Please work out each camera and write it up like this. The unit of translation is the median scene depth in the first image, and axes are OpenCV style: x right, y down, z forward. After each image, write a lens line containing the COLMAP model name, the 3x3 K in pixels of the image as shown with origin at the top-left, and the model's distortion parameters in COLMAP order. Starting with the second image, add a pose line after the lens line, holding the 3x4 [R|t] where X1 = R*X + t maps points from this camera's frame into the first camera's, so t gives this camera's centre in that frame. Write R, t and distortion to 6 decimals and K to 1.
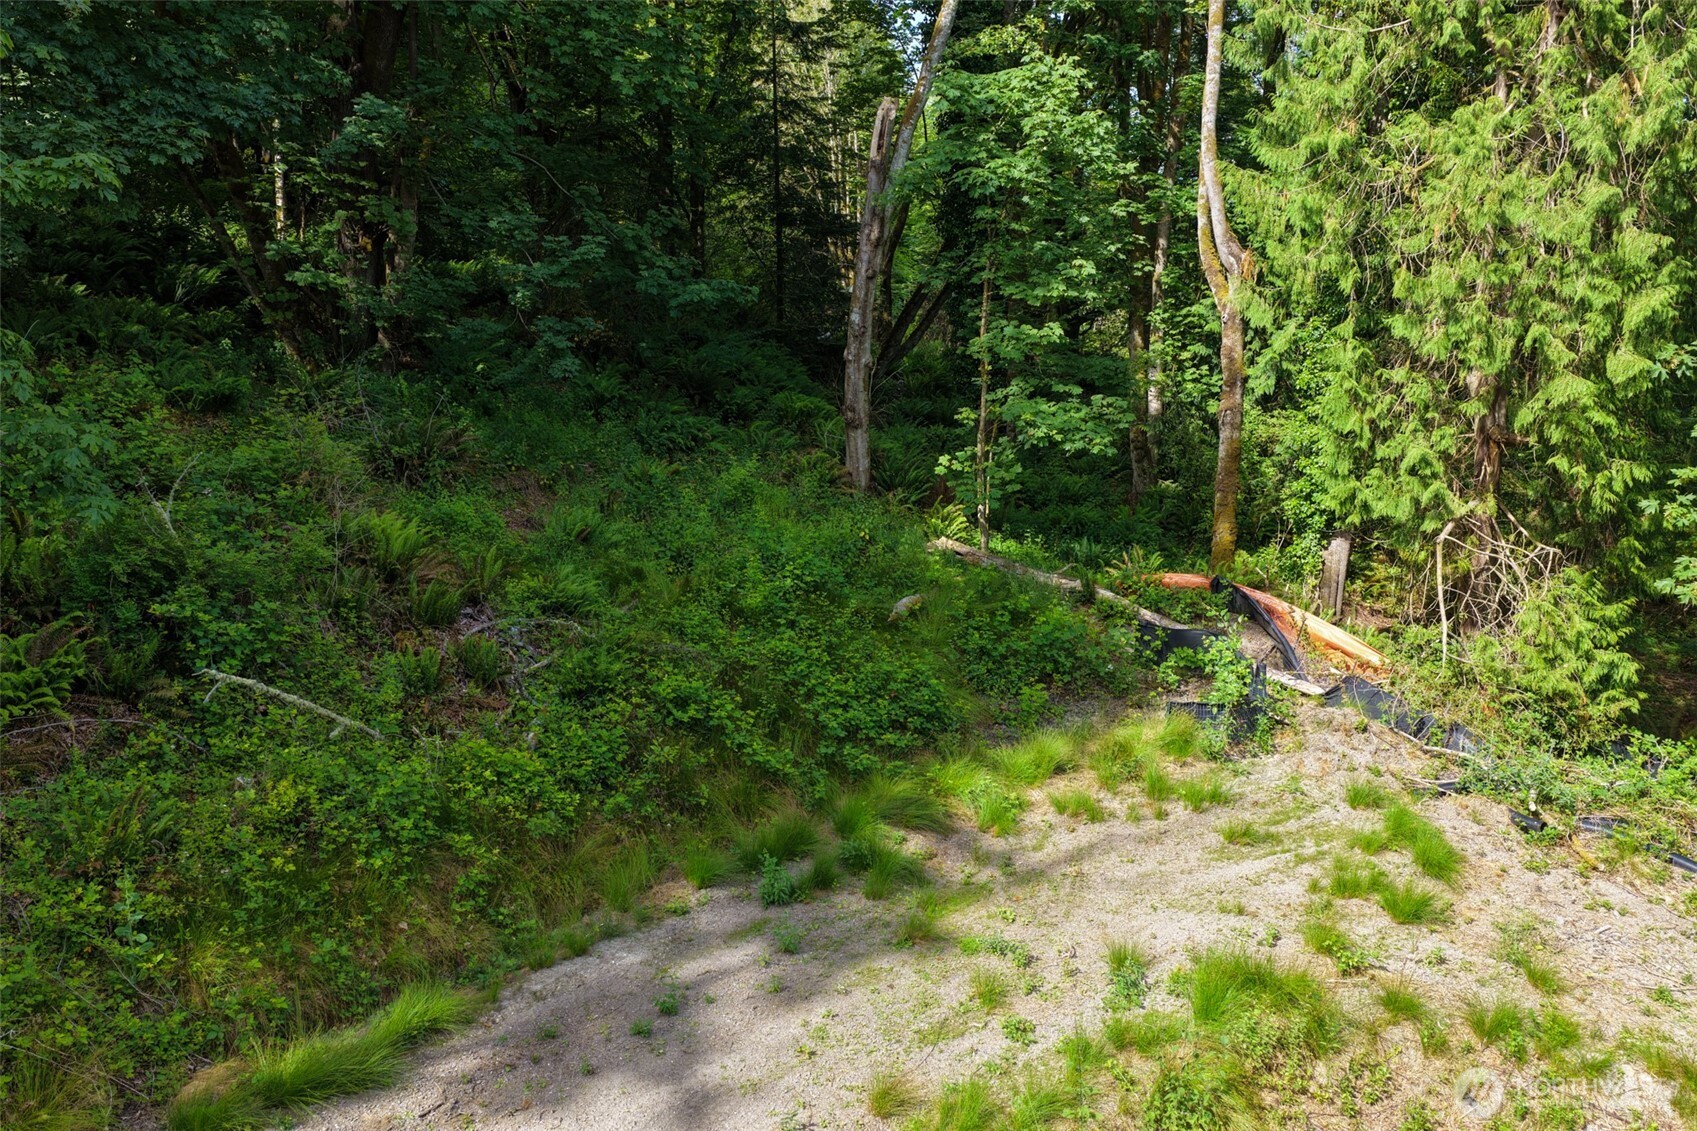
lens RADIAL K [[1424.4, 0, 856.7], [0, 1424.4, 563.8], [0, 0, 1]] dist [-0.002781, 0.037766]
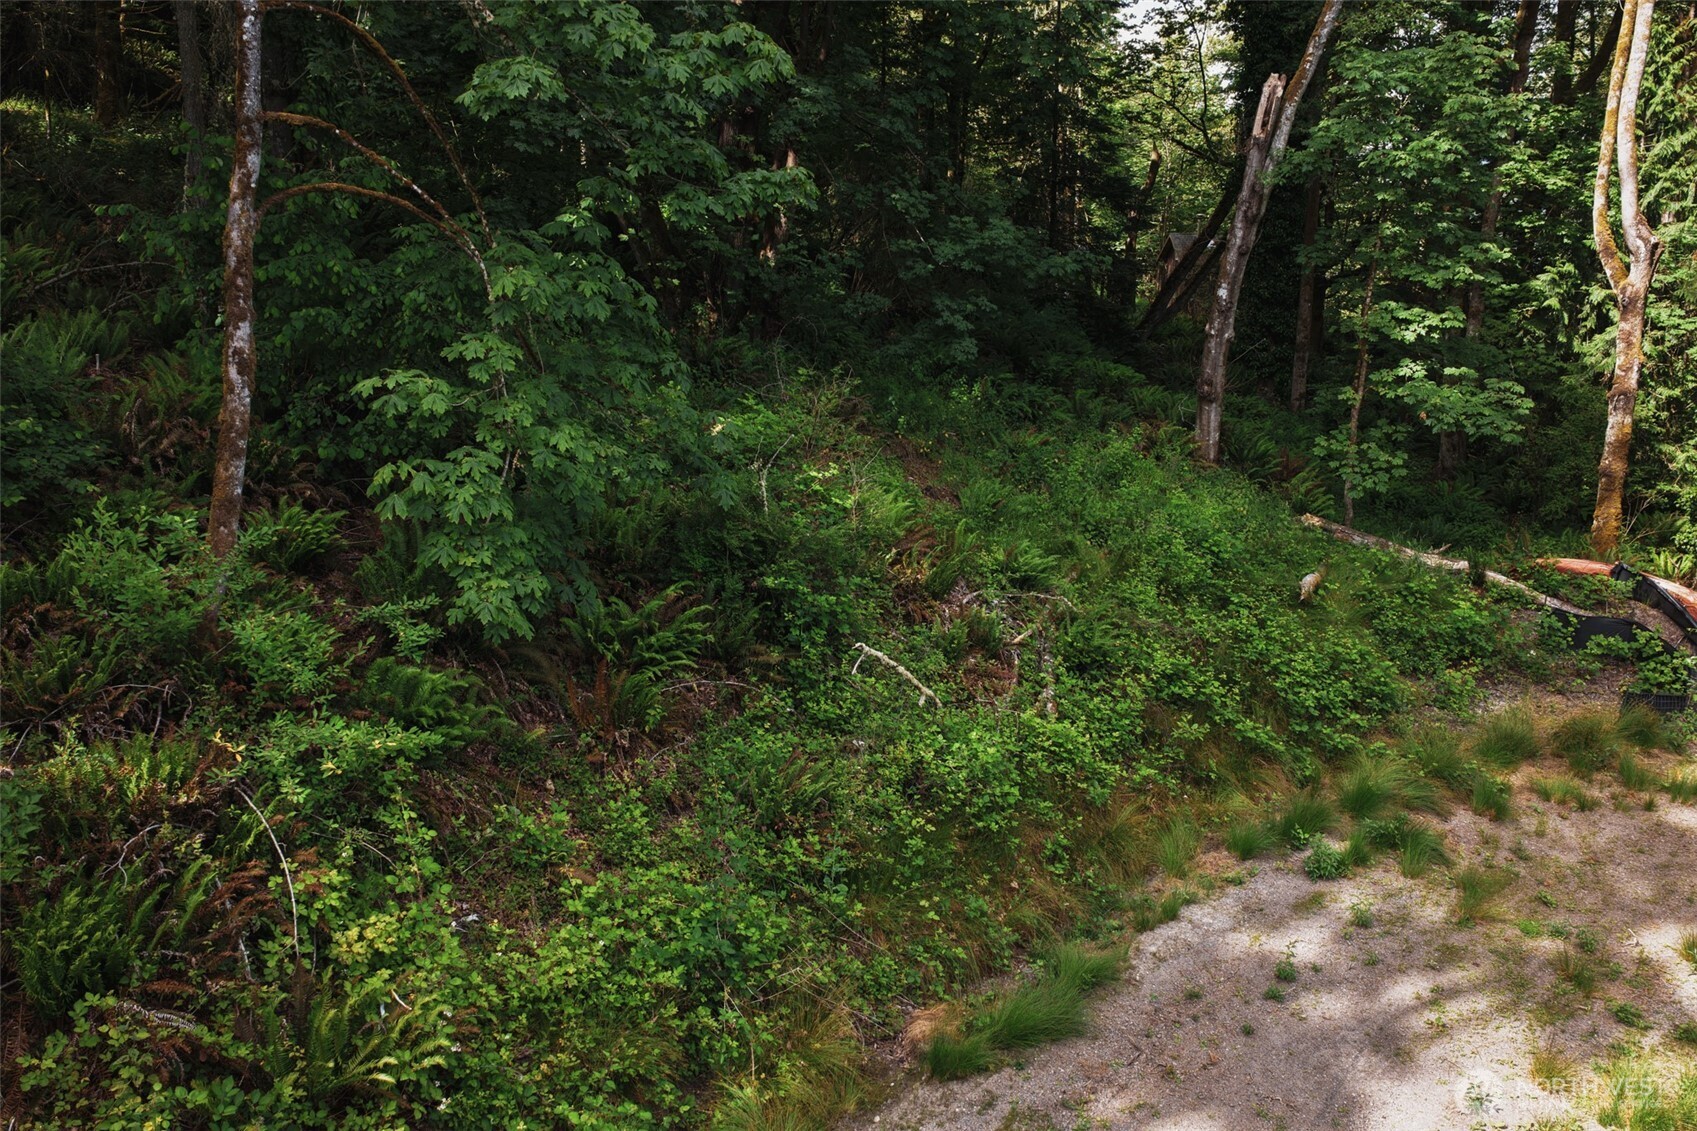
lens RADIAL K [[1424.4, 0, 869.6], [0, 1424.4, 560.0], [0, 0, 1]] dist [-0.002781, 0.037766]
pose [[0.996256, 0.030256, -0.080983, -0.197103], [-0.027514, 0.999017, 0.034768, -0.014625], [0.081955, -0.032410, 0.996109, -0.041921]]
